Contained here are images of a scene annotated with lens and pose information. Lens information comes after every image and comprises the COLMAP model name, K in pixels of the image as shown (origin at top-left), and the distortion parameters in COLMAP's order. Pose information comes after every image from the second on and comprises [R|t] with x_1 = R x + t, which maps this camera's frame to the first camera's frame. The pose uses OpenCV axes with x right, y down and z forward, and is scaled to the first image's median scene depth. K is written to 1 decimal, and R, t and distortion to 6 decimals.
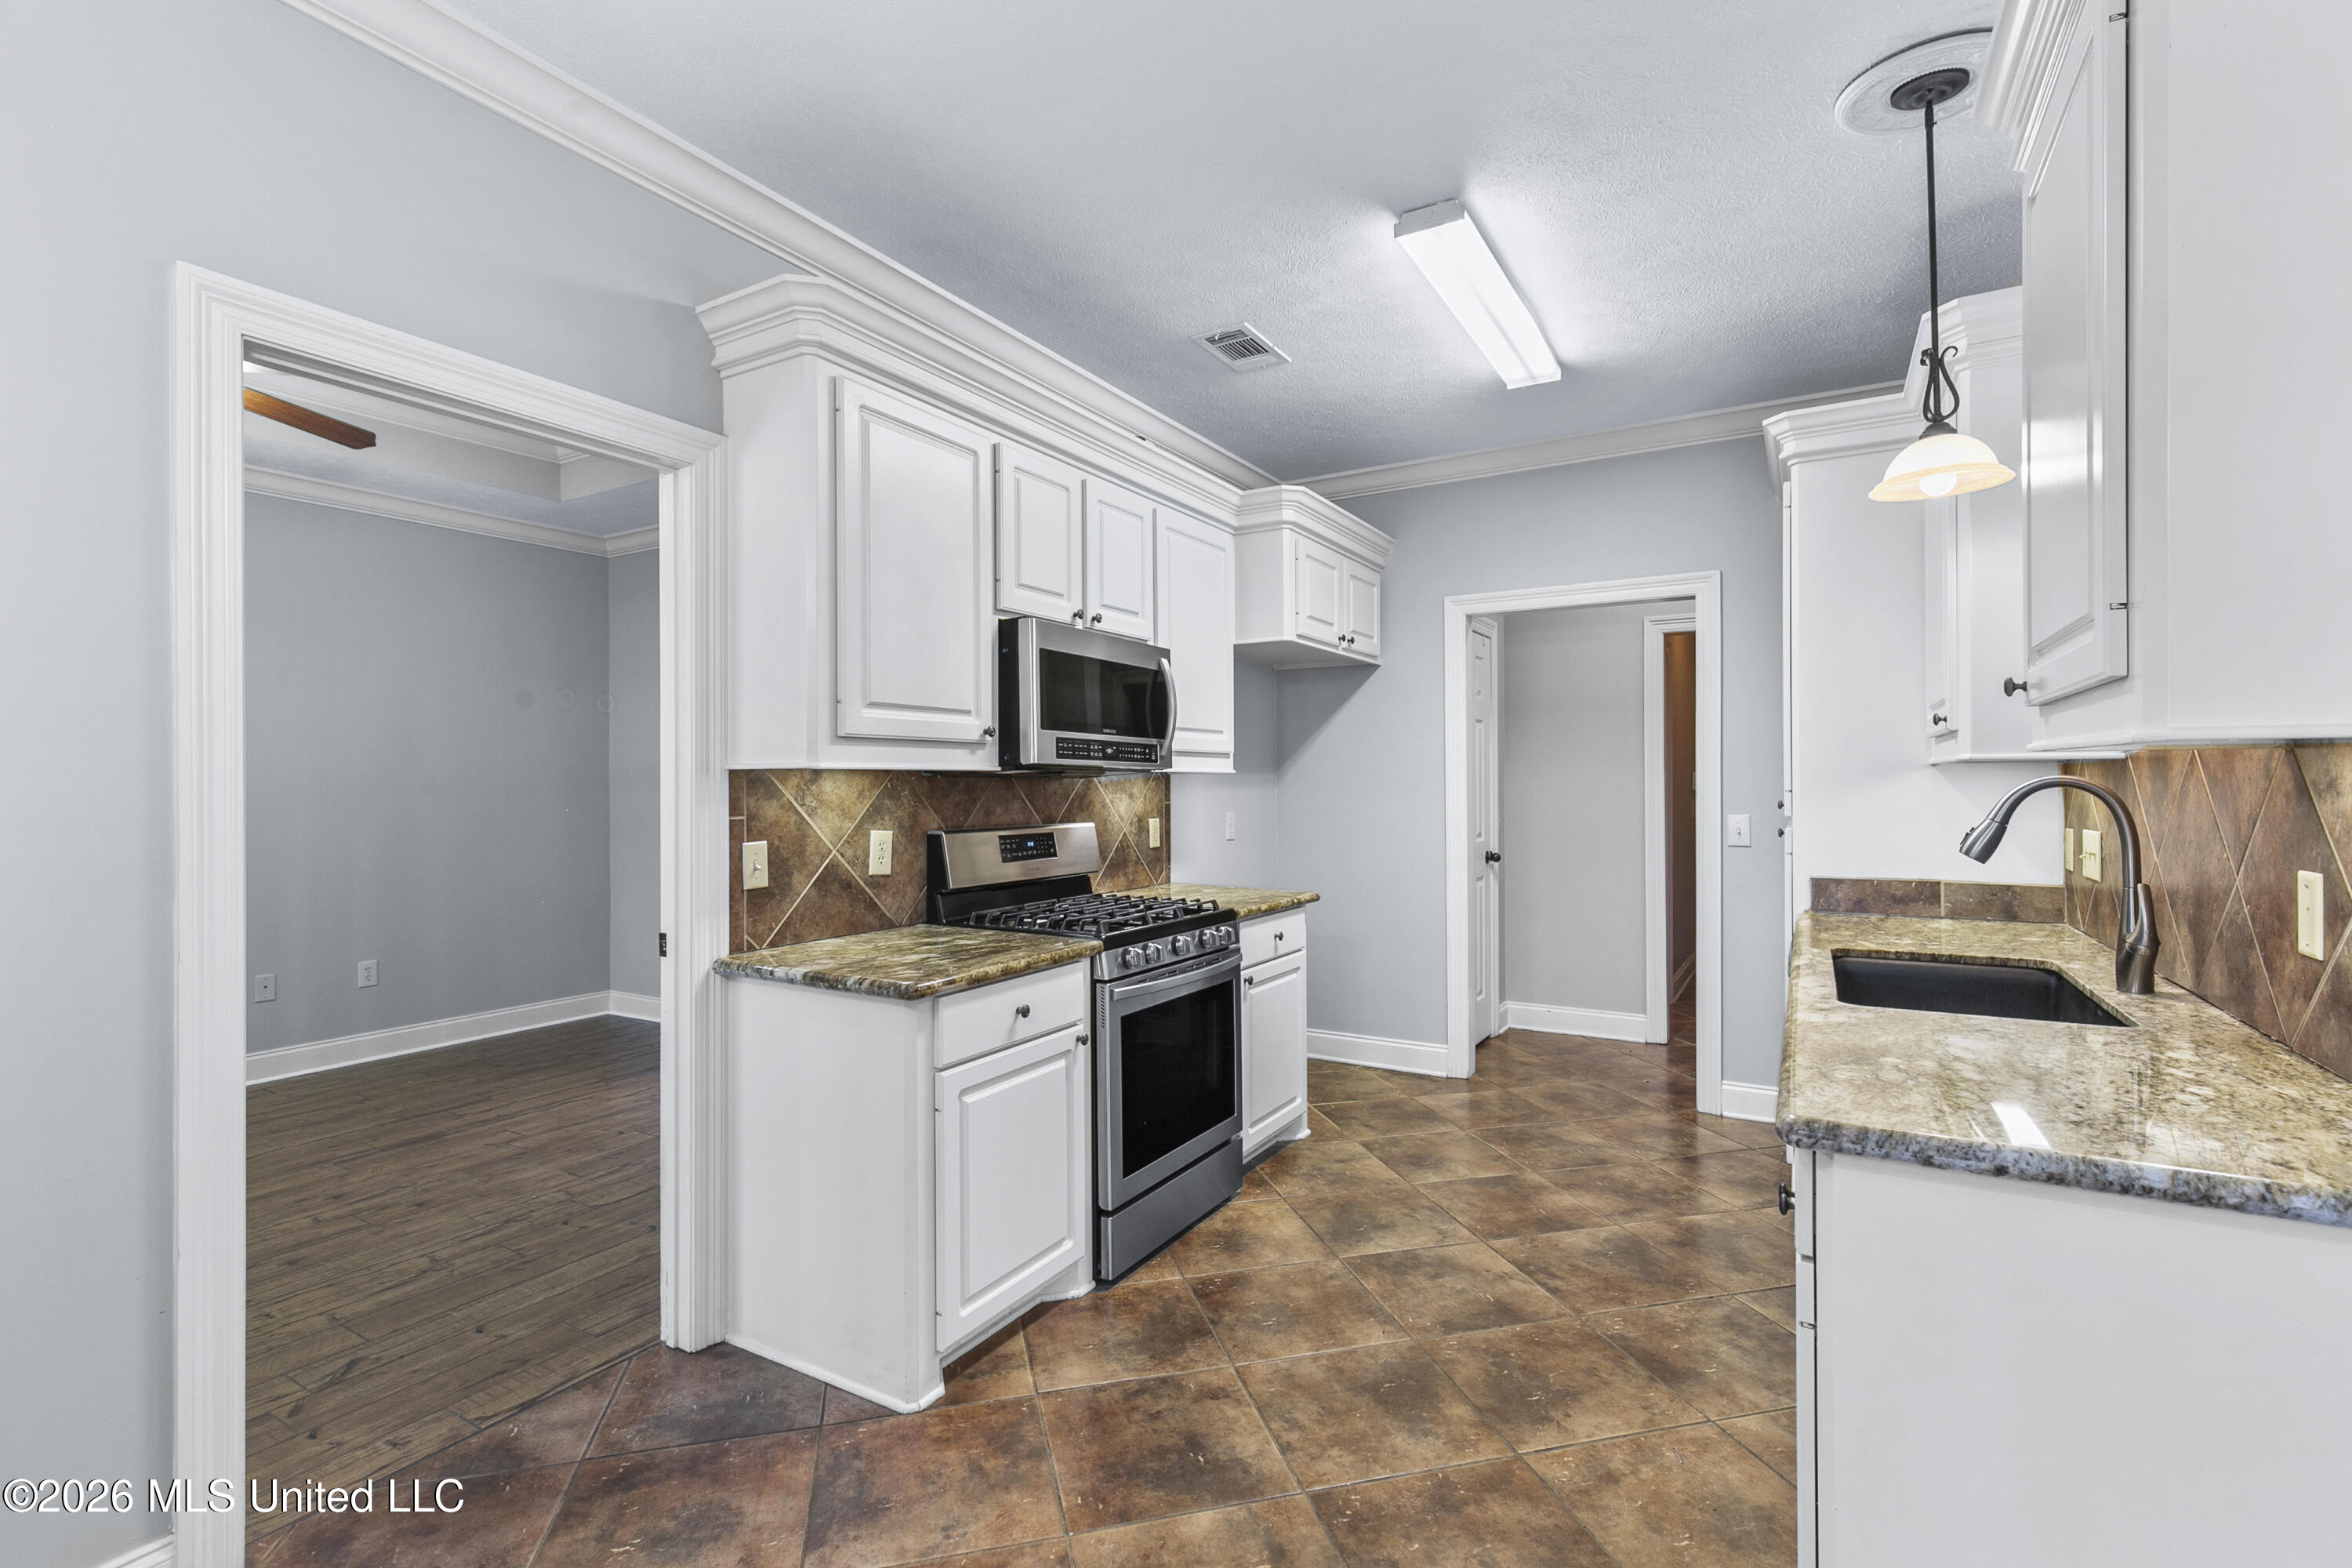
lens RADIAL K [[1062.8, 0, 1176.0], [0, 1062.8, 784.0], [0, 0, 1]] dist [0.008504, -0.001079]
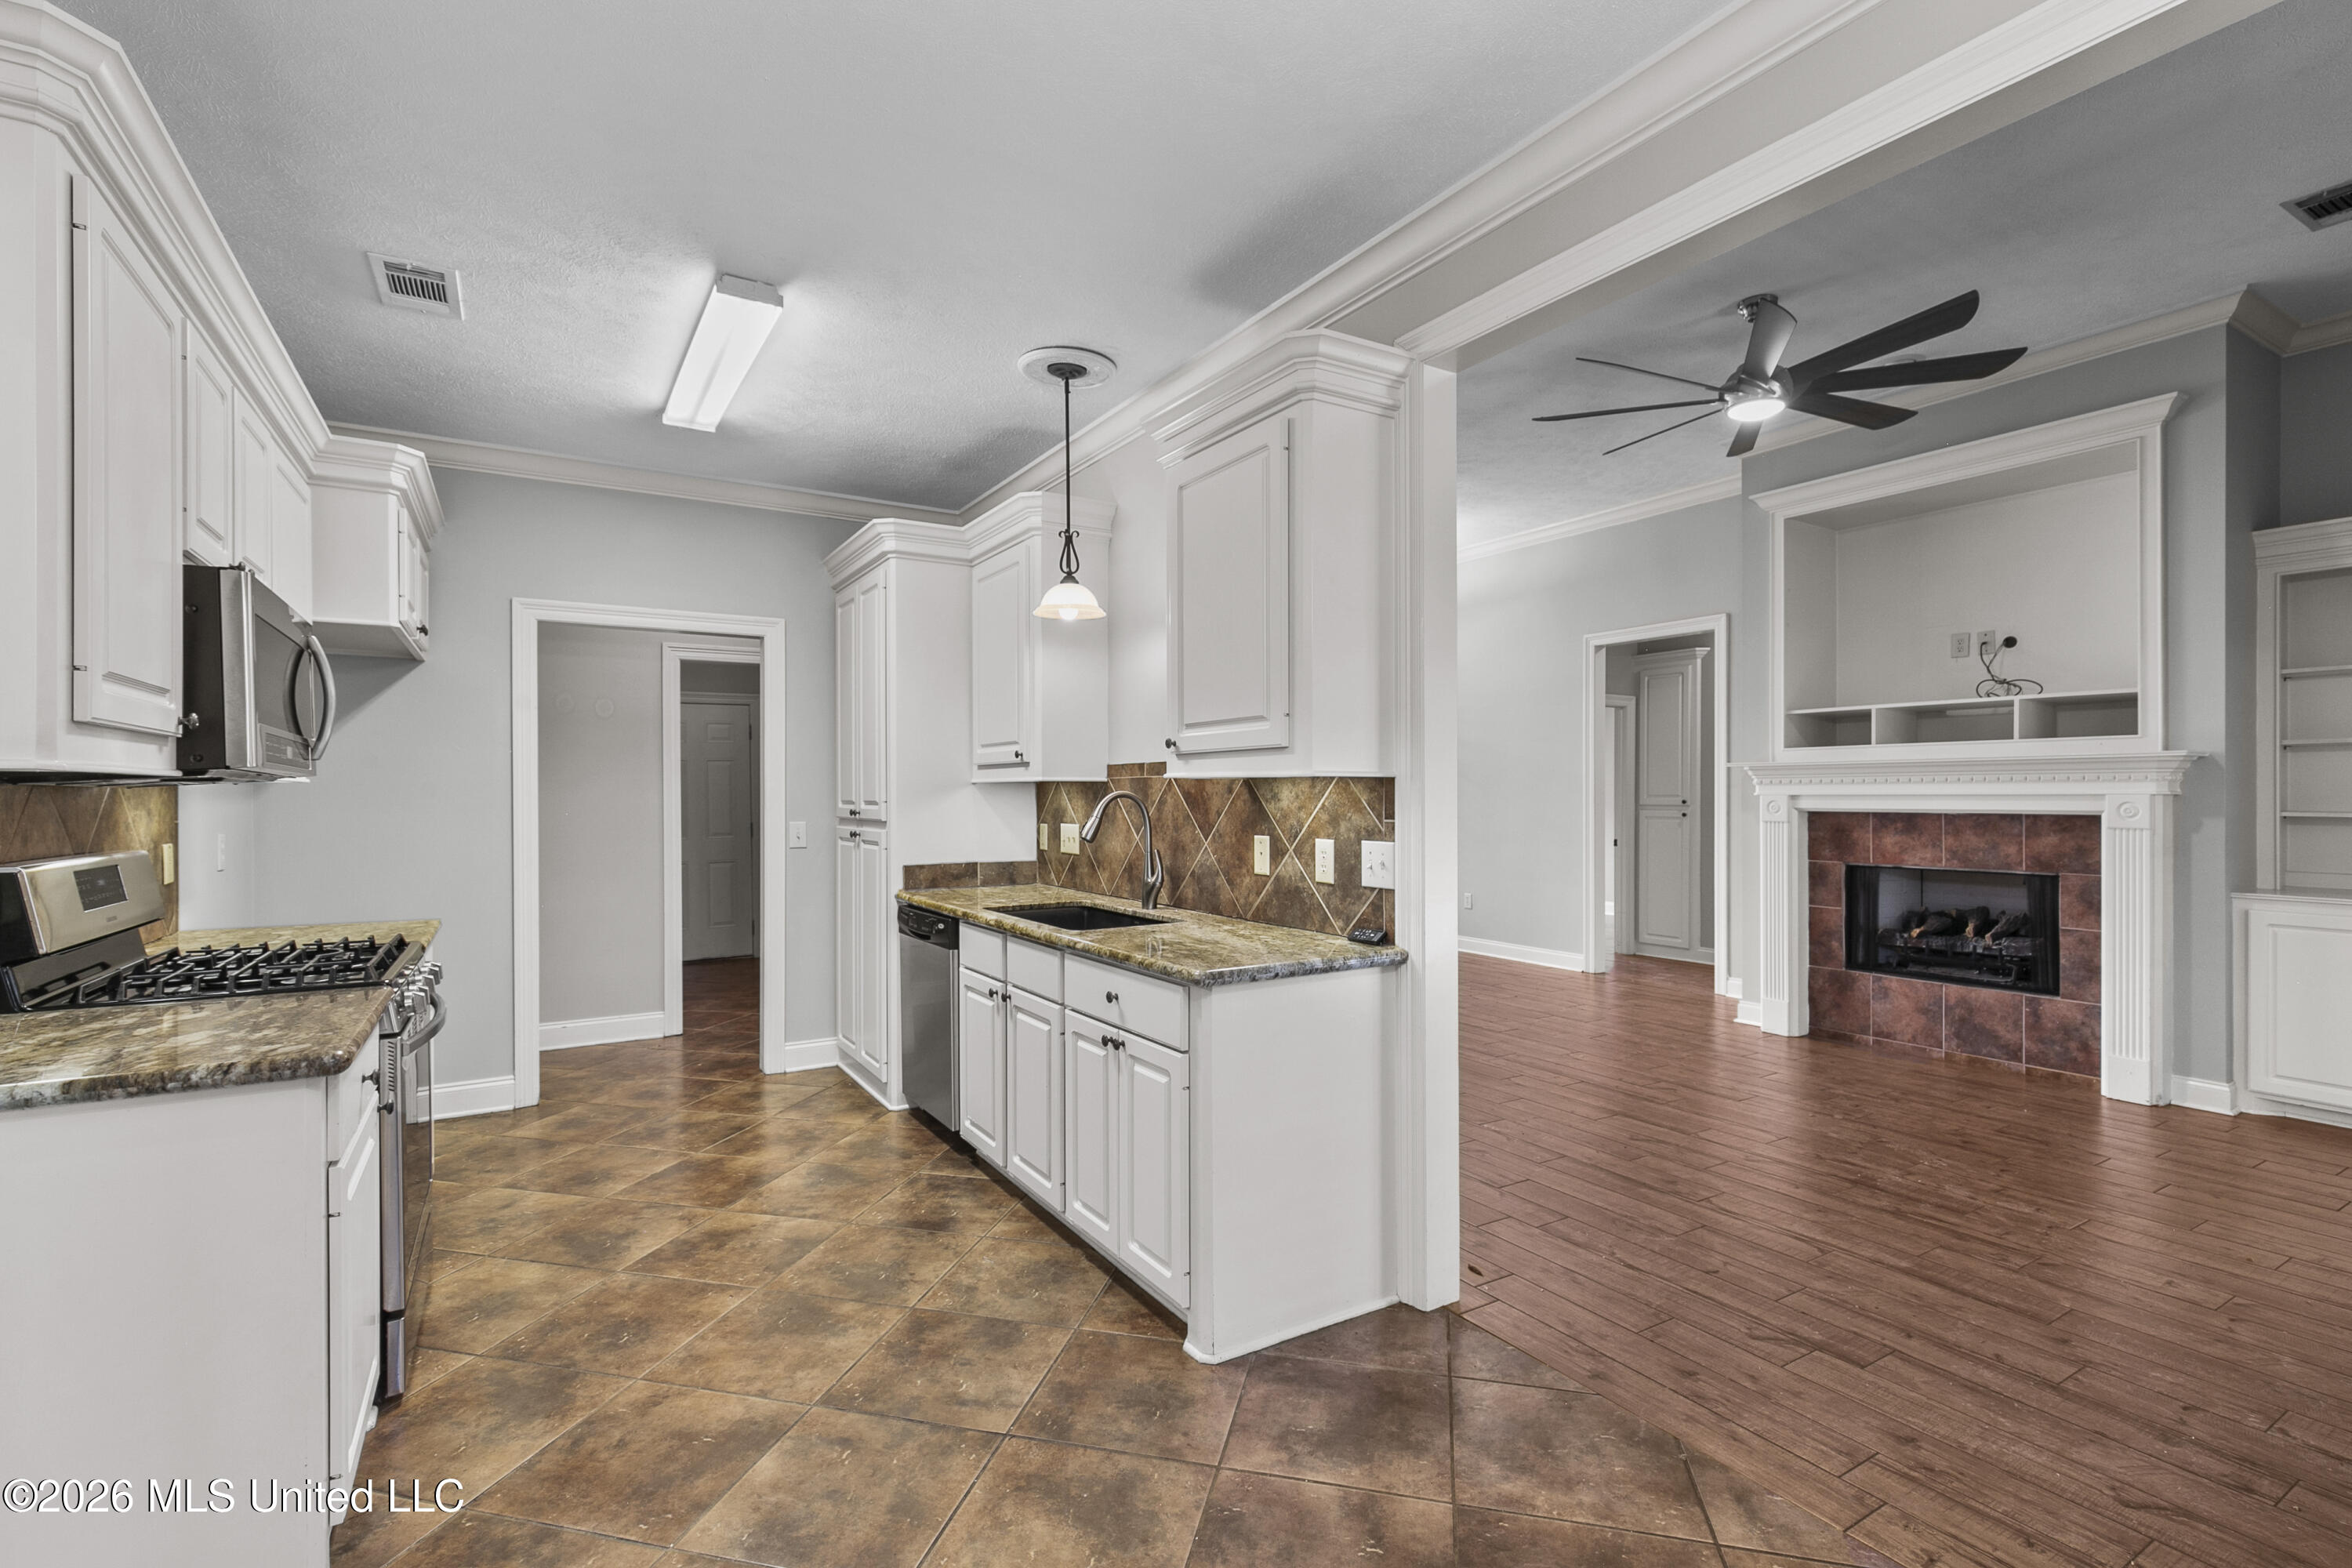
lens RADIAL K [[1060.2, 0, 1175.2], [0, 1060.2, 792.1], [0, 0, 1]] dist [0.005877, -0.000249]
pose [[0.467260, 0.004657, 0.884108, -0.507427], [0.000096, 0.999986, -0.005318, 0.002185], [-0.884120, 0.002570, 0.467253, 0.076980]]
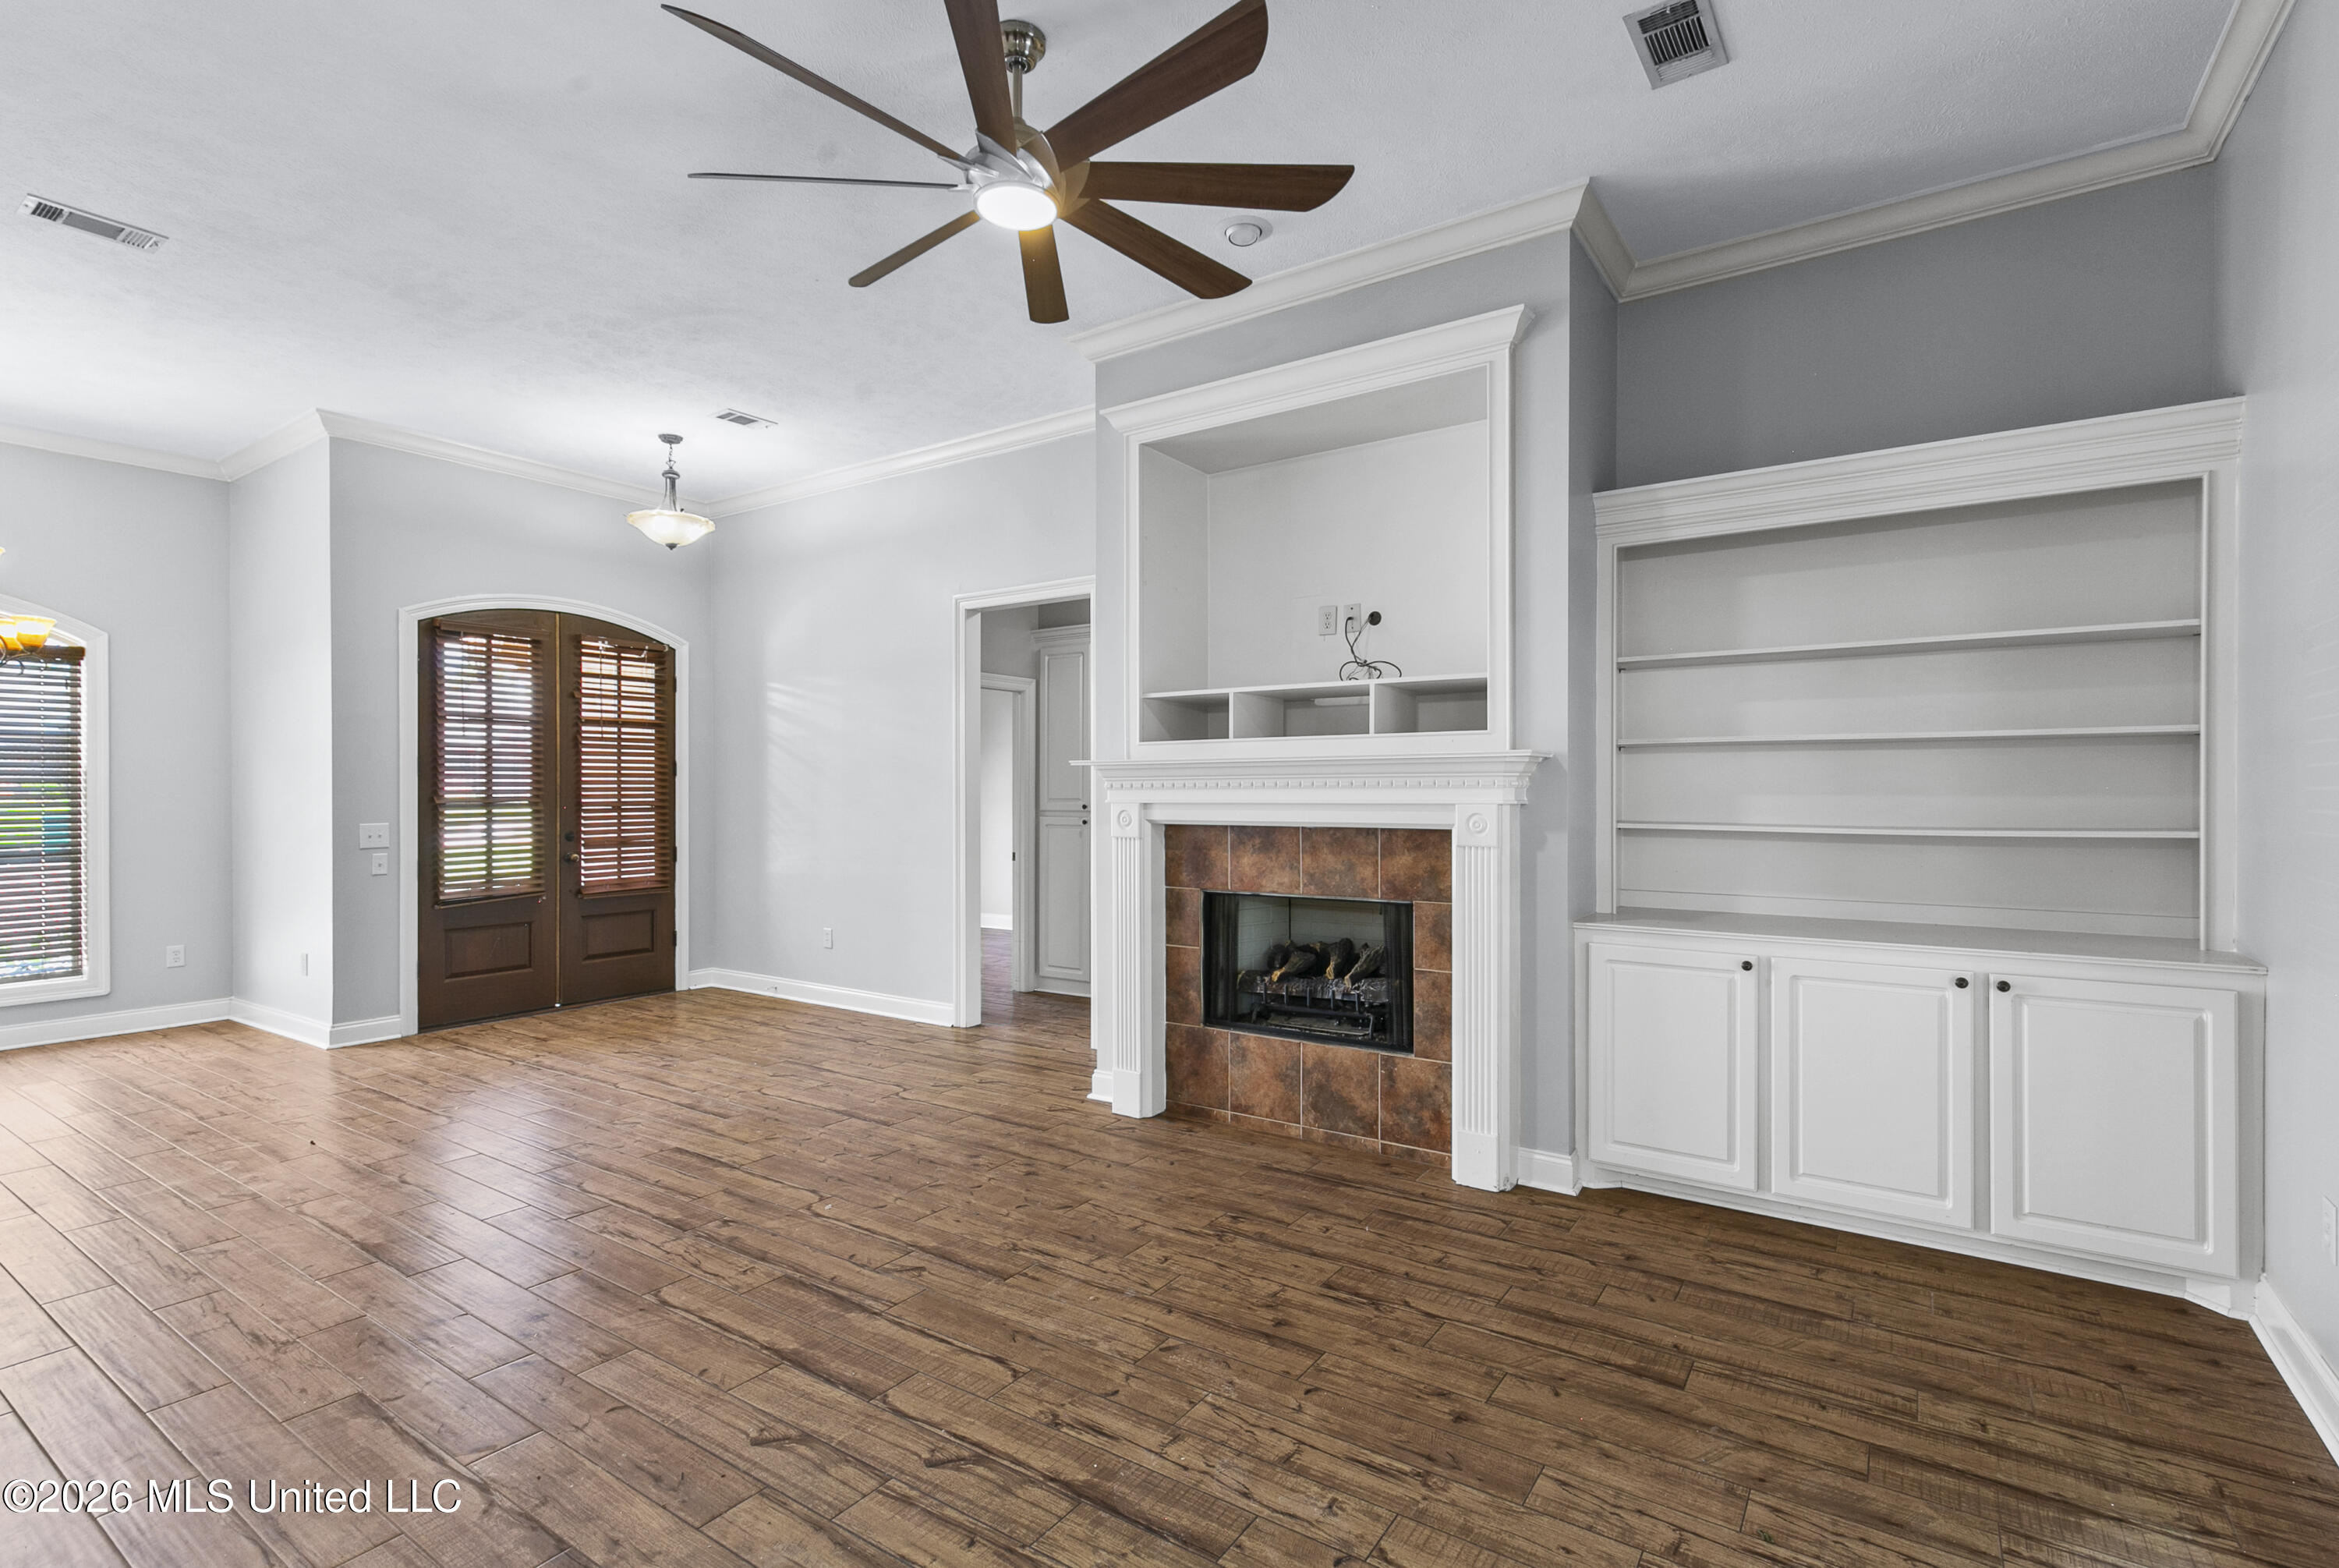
lens RADIAL K [[1083.0, 0, 1180.4], [0, 1083.0, 793.0], [0, 0, 1]] dist [0.010826, -0.000489]
pose [[0.055543, -0.001382, 0.998455, 0.268610], [0.004171, 0.999991, 0.001152, -0.019305], [-0.998448, 0.004100, 0.055548, -0.161753]]
